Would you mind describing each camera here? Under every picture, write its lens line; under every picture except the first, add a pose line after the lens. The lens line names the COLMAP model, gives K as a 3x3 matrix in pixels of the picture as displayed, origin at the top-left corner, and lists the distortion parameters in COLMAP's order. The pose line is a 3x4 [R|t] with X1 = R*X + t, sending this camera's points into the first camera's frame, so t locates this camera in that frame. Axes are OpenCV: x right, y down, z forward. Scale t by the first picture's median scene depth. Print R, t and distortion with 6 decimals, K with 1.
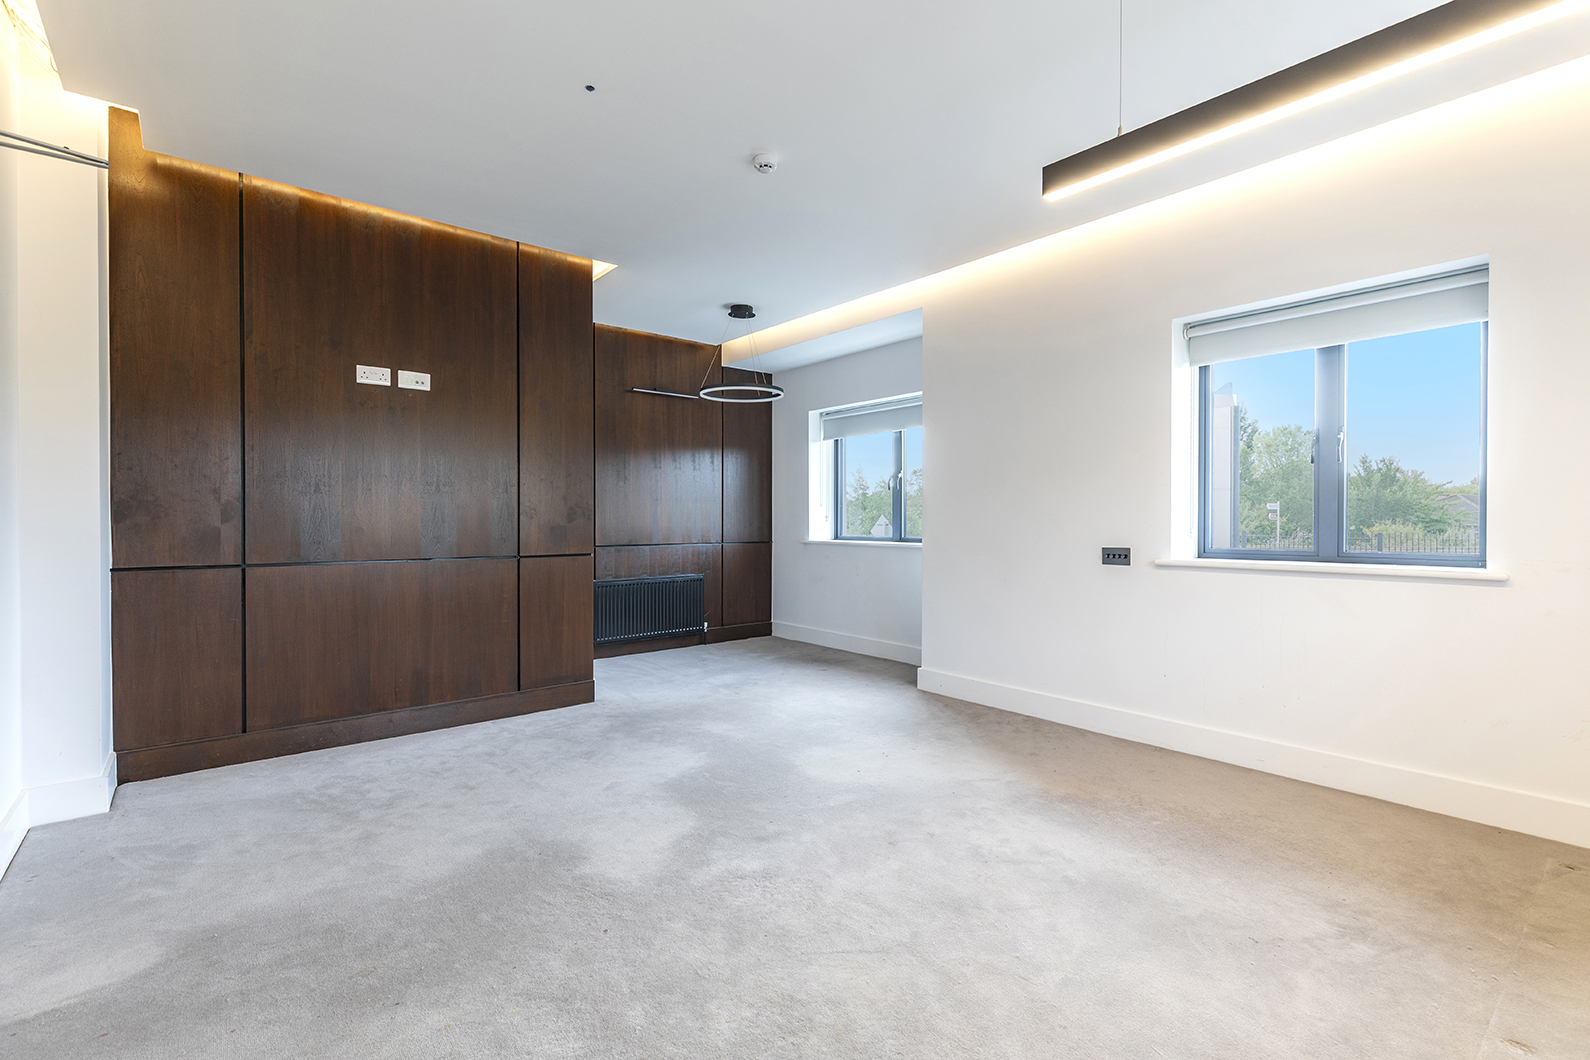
lens RADIAL K [[709.9, 0, 804.9], [0, 709.9, 529.5], [0, 0, 1]] dist [0.004600, -0.000618]
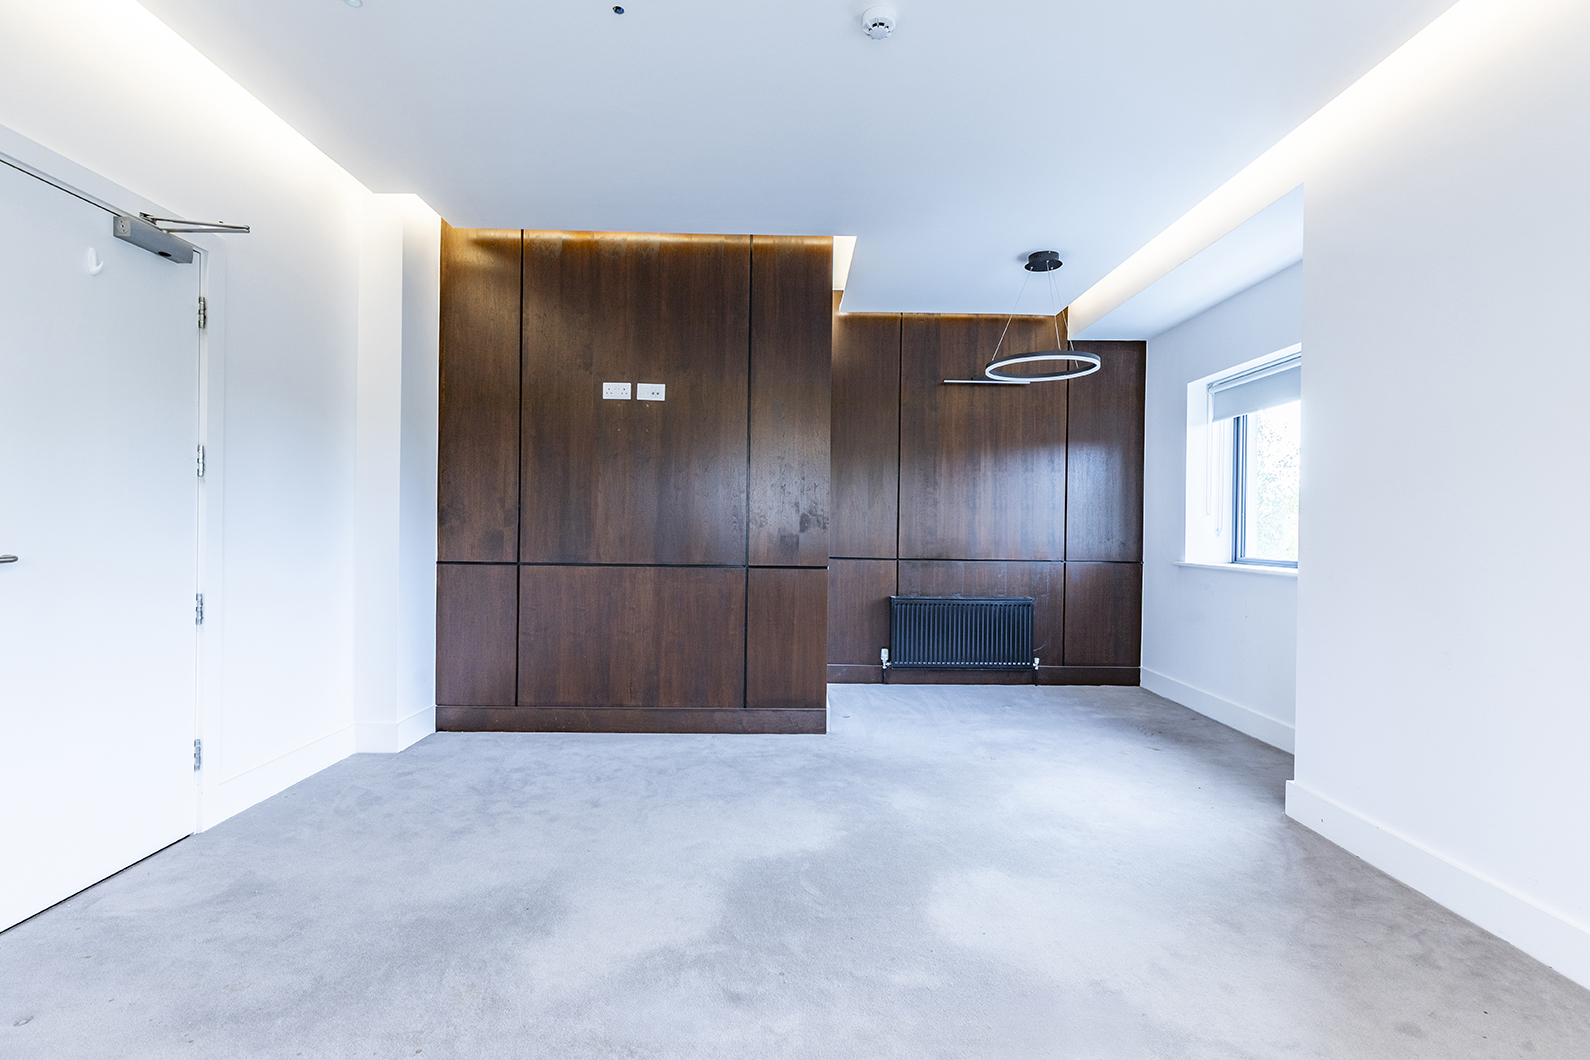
lens RADIAL K [[709.9, 0, 804.9], [0, 709.9, 529.5], [0, 0, 1]] dist [0.004600, -0.000618]
pose [[0.778818, 0.011194, -0.627151, 0.268599], [-0.022668, 0.999690, -0.010307, -0.003187], [0.626841, 0.022243, 0.778830, 0.328185]]
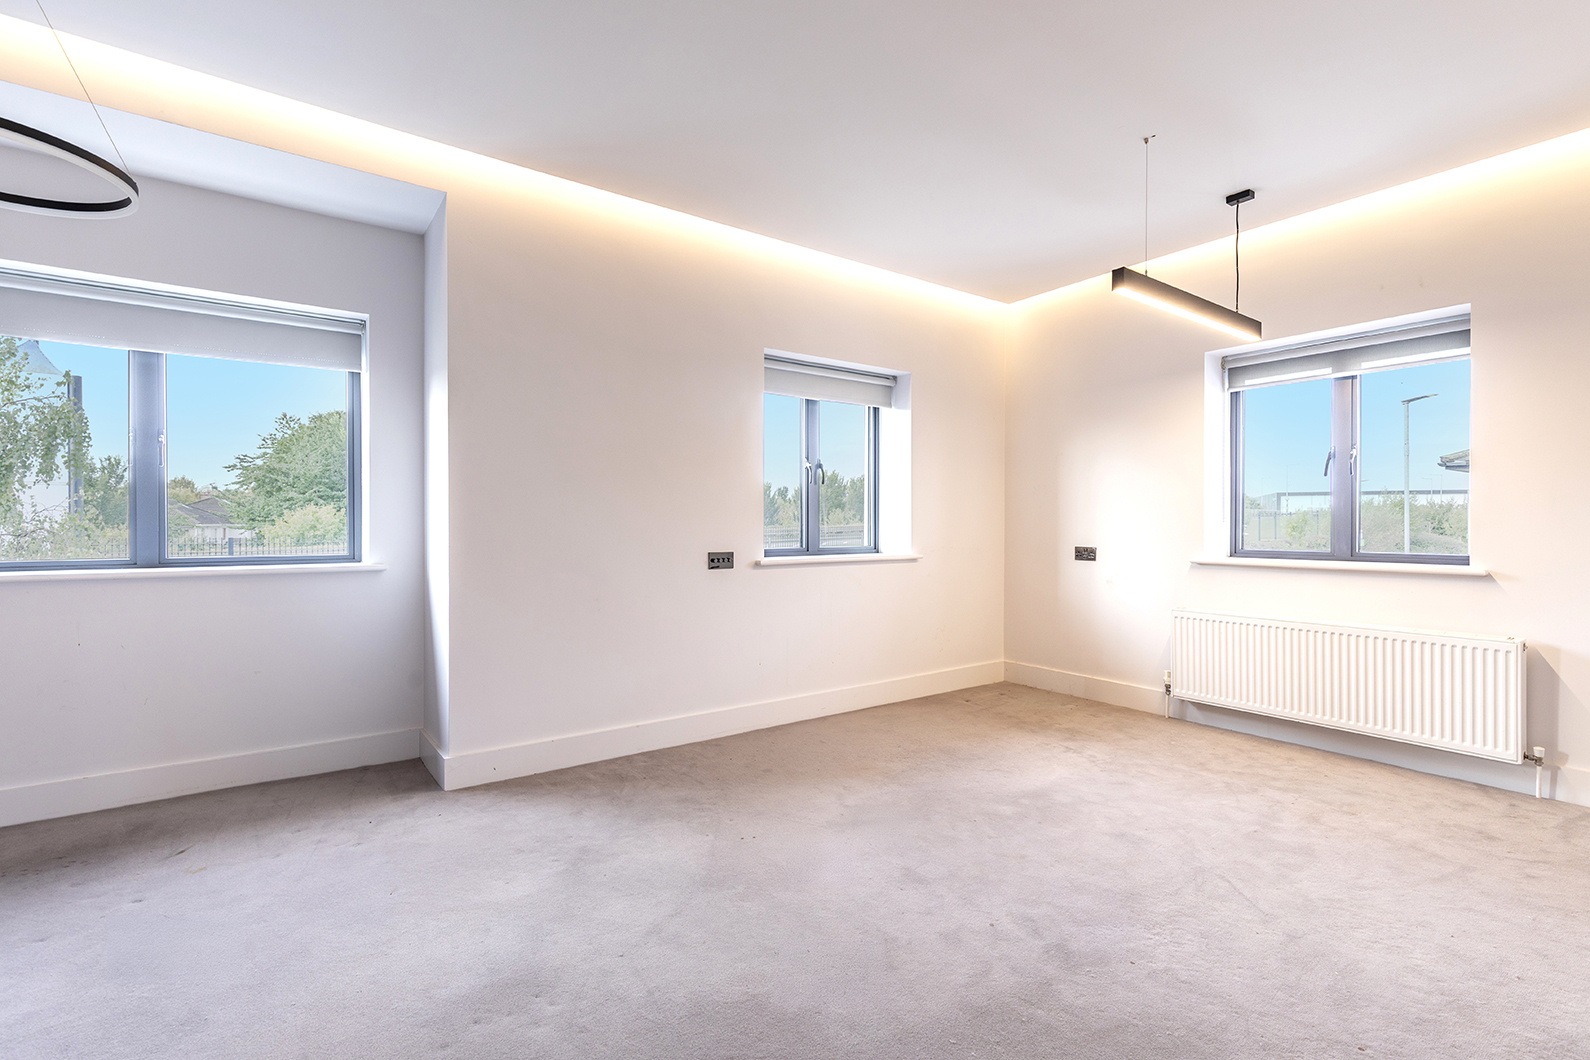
lens RADIAL K [[709.9, 0, 804.9], [0, 709.9, 529.5], [0, 0, 1]] dist [0.004600, -0.000618]
pose [[0.081087, -0.008893, 0.996667, -0.553089], [0.013824, 0.999874, 0.007797, -0.012725], [-0.996611, 0.013146, 0.081200, 0.771354]]
